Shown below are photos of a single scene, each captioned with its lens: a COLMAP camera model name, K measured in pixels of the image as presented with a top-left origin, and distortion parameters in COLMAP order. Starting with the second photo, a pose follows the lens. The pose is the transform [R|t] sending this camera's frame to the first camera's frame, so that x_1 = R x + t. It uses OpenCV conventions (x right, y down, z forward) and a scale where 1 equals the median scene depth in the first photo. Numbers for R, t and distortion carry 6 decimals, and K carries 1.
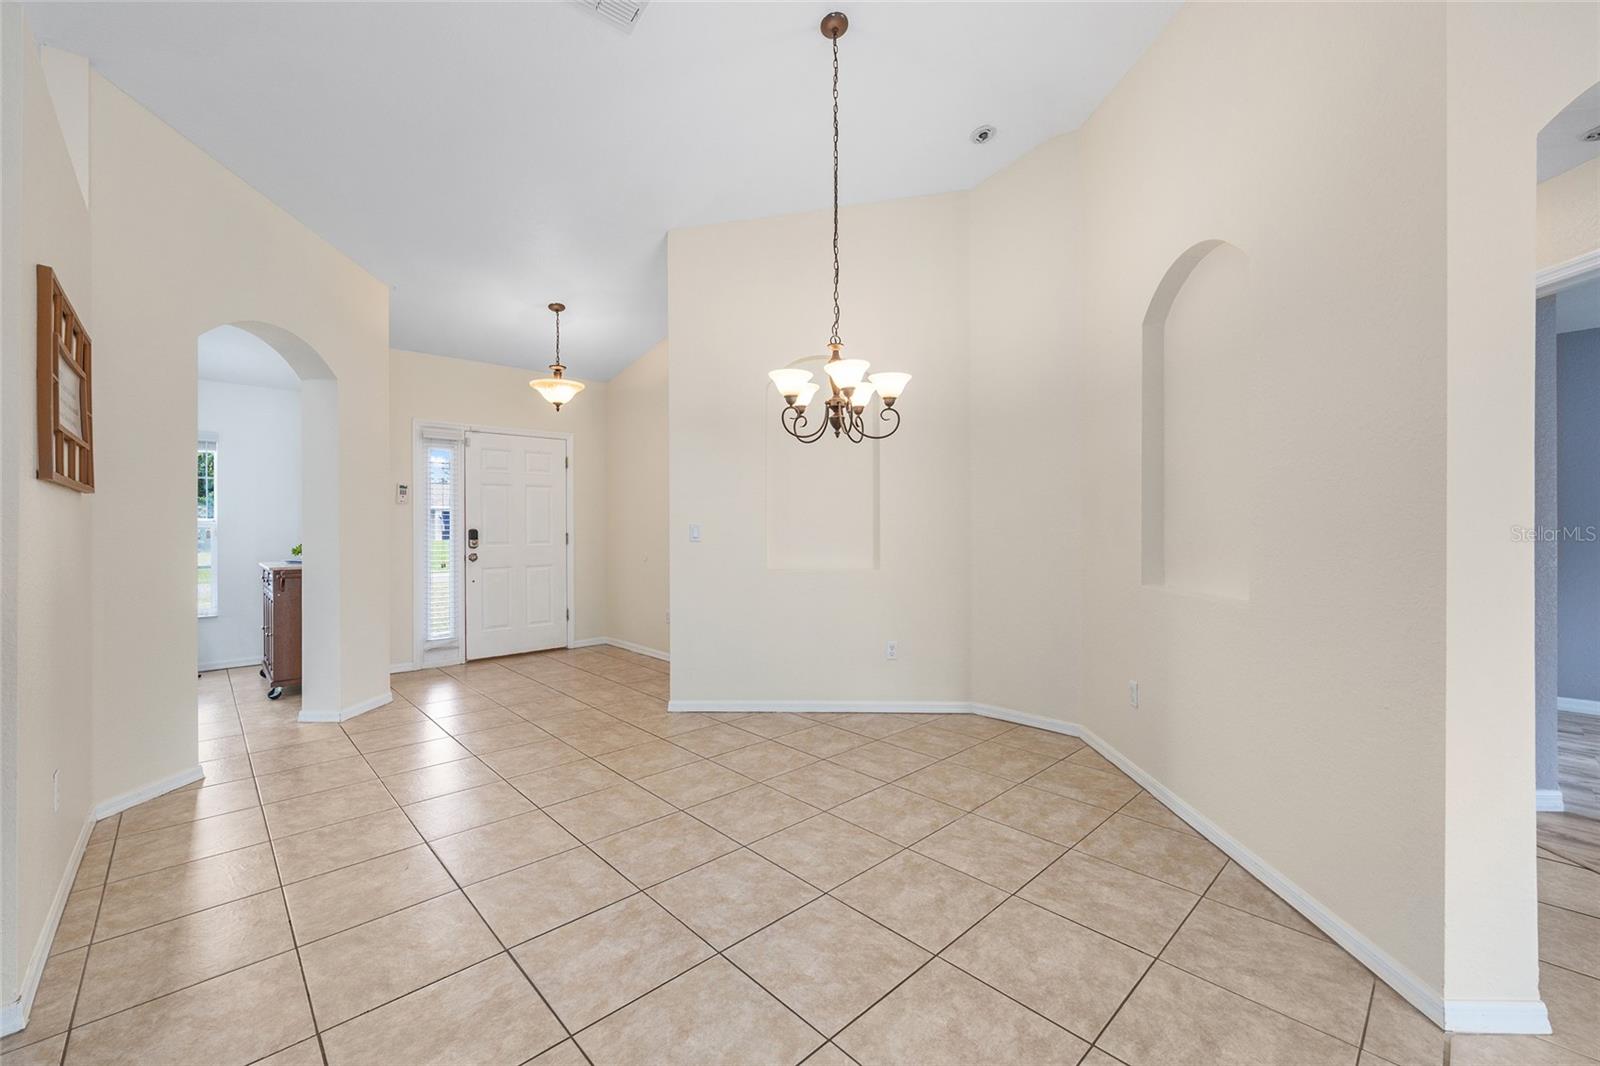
lens RADIAL K [[643.9, 0, 802.3], [0, 643.9, 528.7], [0, 0, 1]] dist [-0.003911, 0.000918]
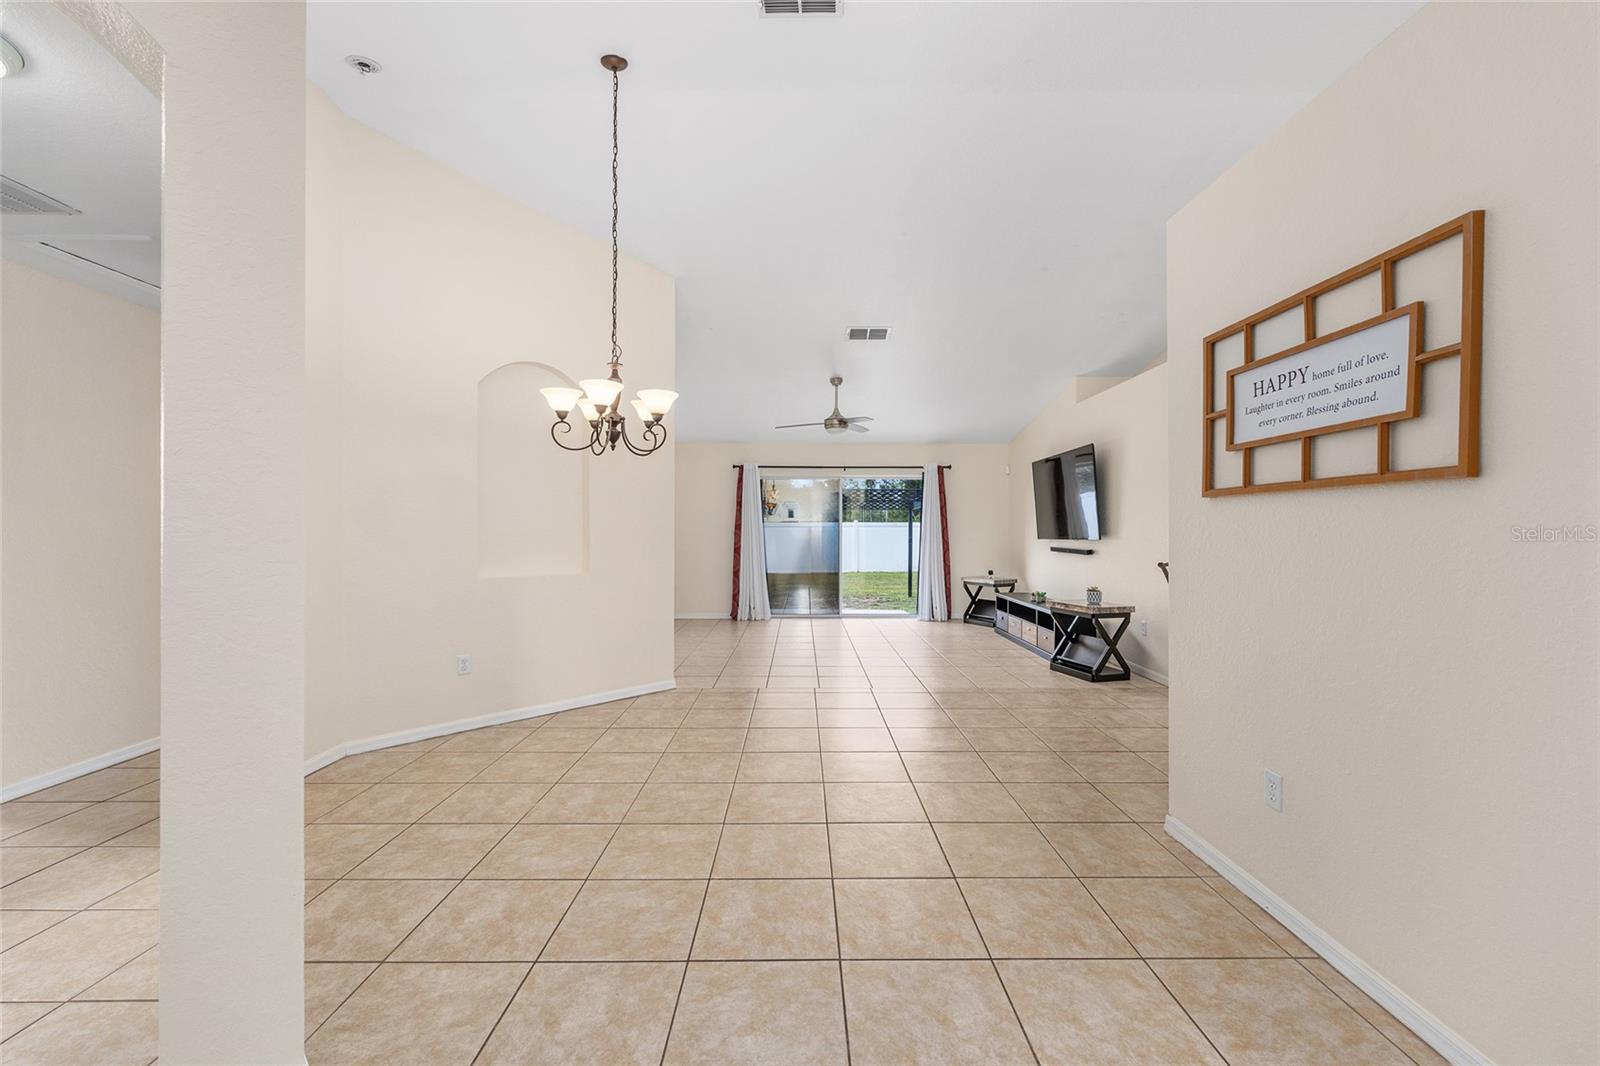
lens RADIAL K [[643.9, 0, 801.4], [0, 643.9, 525.3], [0, 0, 1]] dist [-0.003911, 0.000918]
pose [[-0.727539, 0.008518, 0.686014, -0.859430], [0.003557, 0.999956, -0.008643, -0.007579], [-0.686057, -0.003848, -0.727537, 1.476394]]
